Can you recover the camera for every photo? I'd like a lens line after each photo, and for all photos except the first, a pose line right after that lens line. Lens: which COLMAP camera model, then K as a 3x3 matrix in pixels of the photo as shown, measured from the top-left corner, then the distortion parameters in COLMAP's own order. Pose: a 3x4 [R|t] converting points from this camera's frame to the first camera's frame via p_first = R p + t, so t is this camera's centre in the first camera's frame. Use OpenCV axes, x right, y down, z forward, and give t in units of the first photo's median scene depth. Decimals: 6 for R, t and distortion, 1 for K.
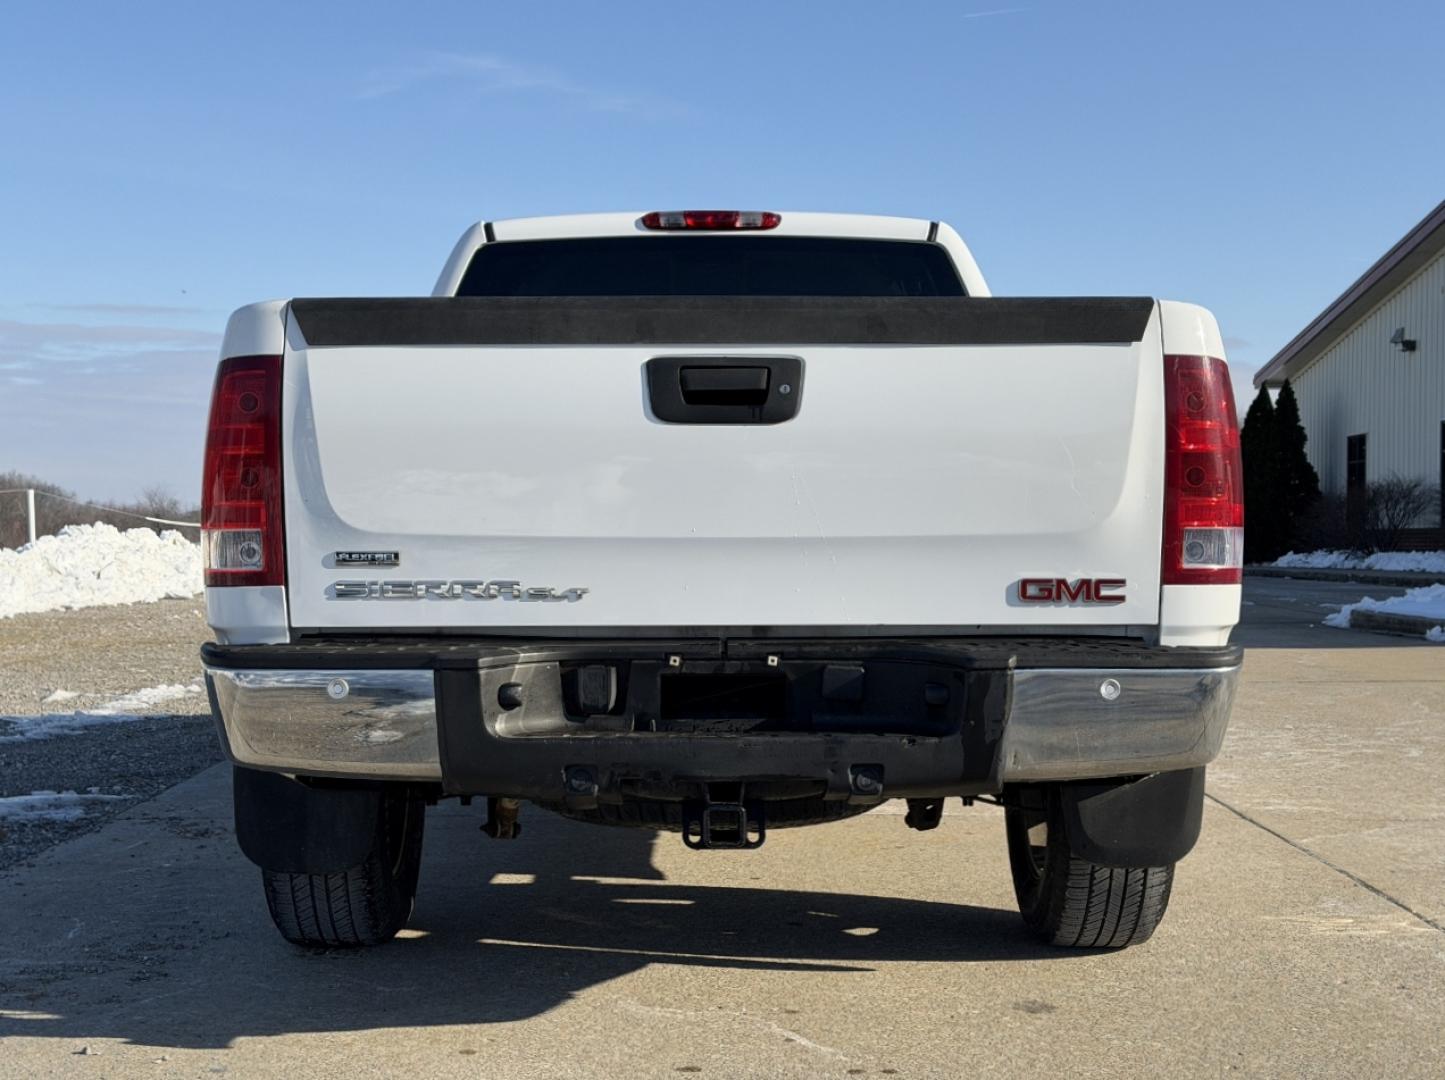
lens RADIAL K [[2062.8, 0, 722.5], [0, 2062.8, 540.0], [0, 0, 1]] dist [0.158224, -0.024756]
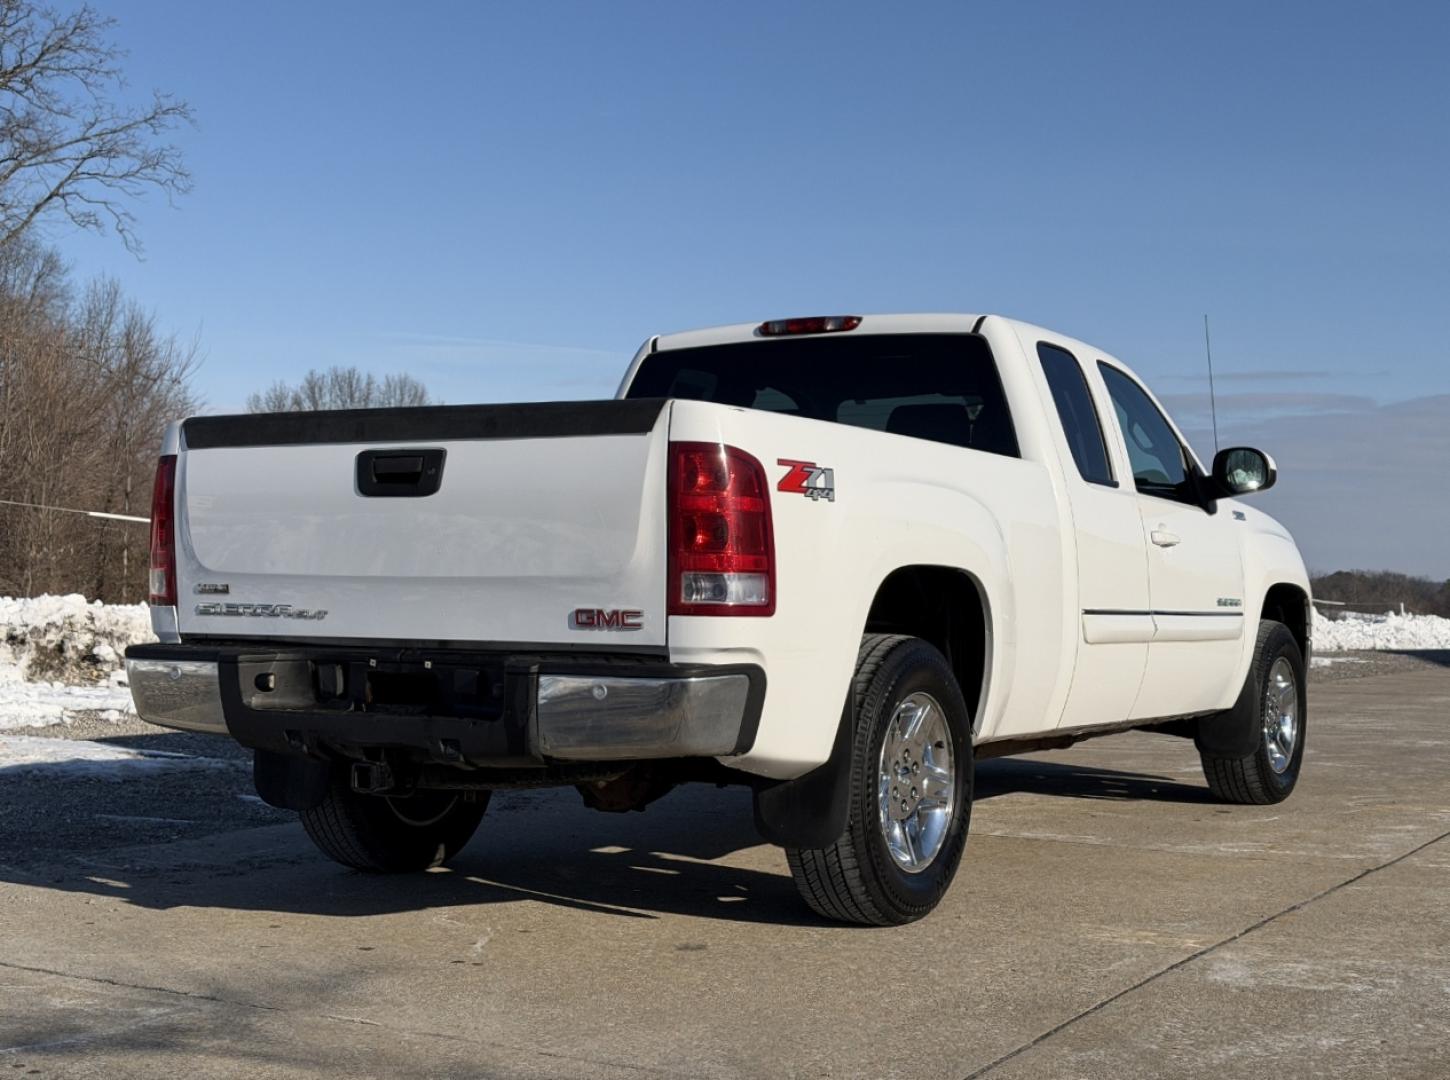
lens RADIAL K [[2128.4, 0, 725.0], [0, 2128.4, 540.0], [0, 0, 1]] dist [0.211680, 0.048773]
pose [[0.843322, -0.000157, -0.537409, 0.976900], [-0.017033, 0.999490, -0.027022, 0.009610], [0.537139, 0.031942, 0.842889, -0.121032]]
